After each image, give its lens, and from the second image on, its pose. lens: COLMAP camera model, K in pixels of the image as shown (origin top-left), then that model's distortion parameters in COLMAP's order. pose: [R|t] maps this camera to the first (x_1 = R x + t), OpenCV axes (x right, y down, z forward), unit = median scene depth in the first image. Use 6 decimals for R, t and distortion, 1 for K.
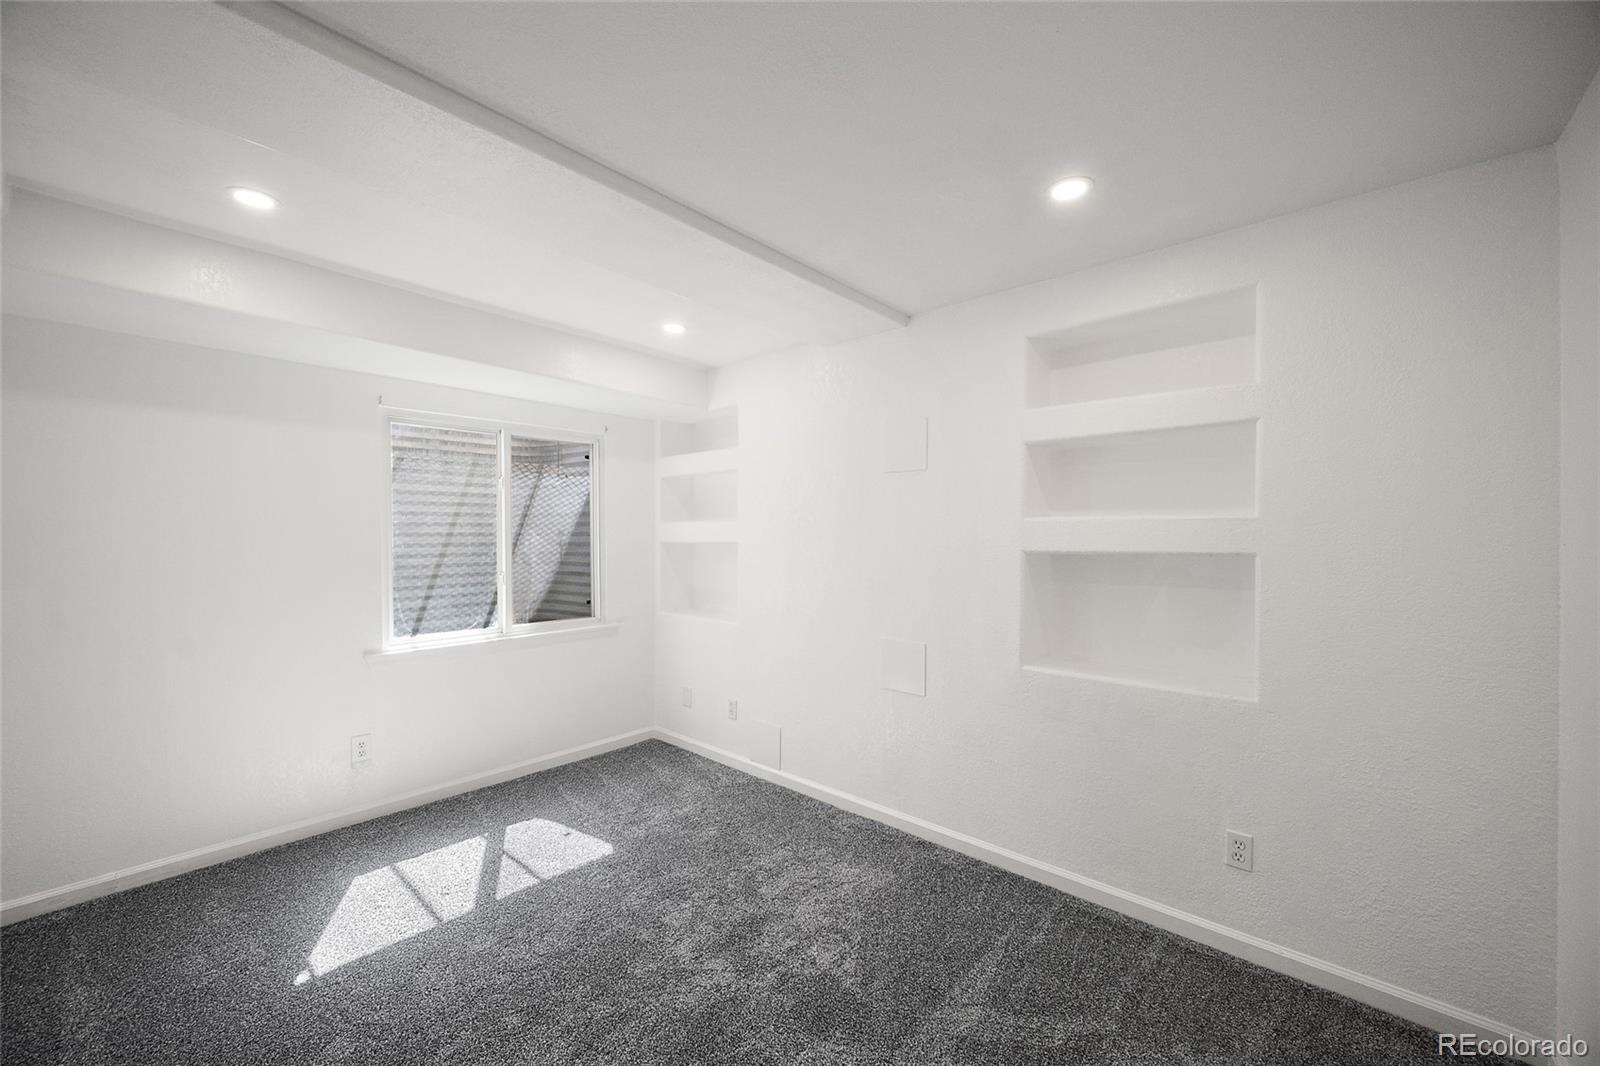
lens RADIAL K [[624.1, 0, 791.7], [0, 624.1, 534.5], [0, 0, 1]] dist [-0.004209, -0.000596]
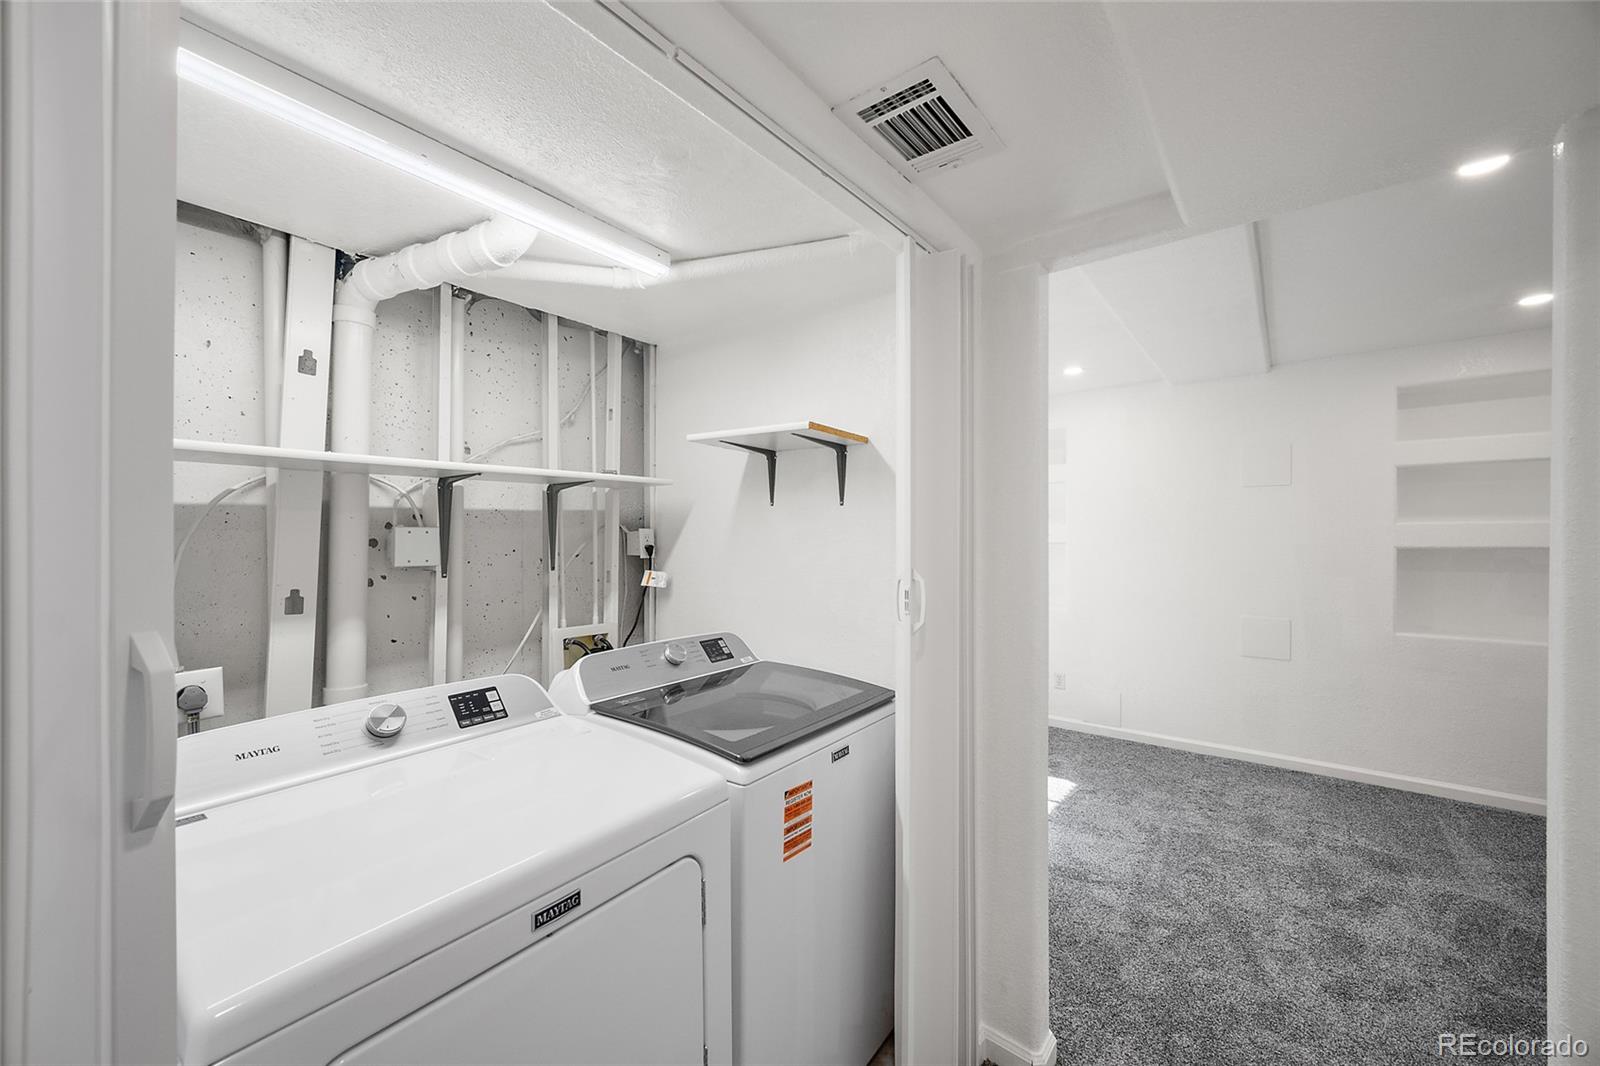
lens RADIAL K [[624.1, 0, 800.9], [0, 624.1, 526.9], [0, 0, 1]] dist [-0.004209, -0.000596]
pose [[0.998531, -0.001698, 0.054156, -0.724523], [0.002353, 0.999925, -0.012027, -0.002414], [-0.054132, 0.012136, 0.998460, -0.197821]]
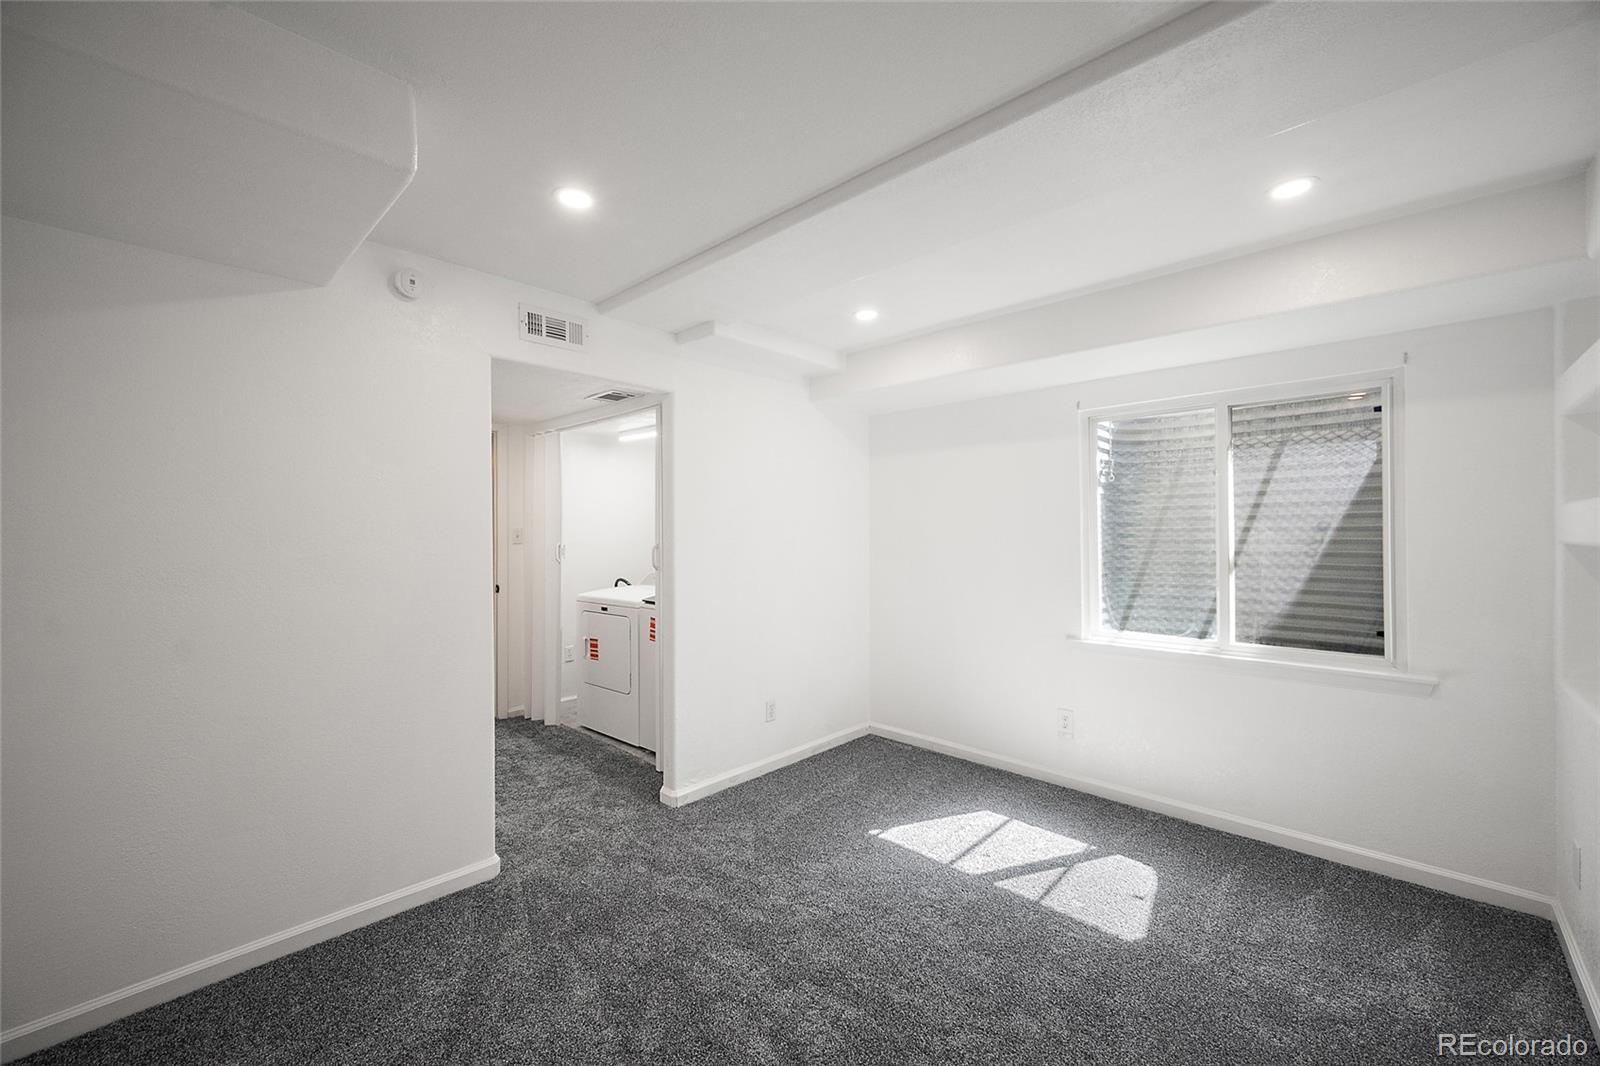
lens RADIAL K [[624.1, 0, 795.2], [0, 624.1, 533.0], [0, 0, 1]] dist [-0.004209, -0.000596]
pose [[-0.030896, 0.003149, -0.999518, 0.389083], [0.004600, 0.999985, 0.003008, -0.000231], [0.999512, -0.004505, -0.030910, 0.482705]]
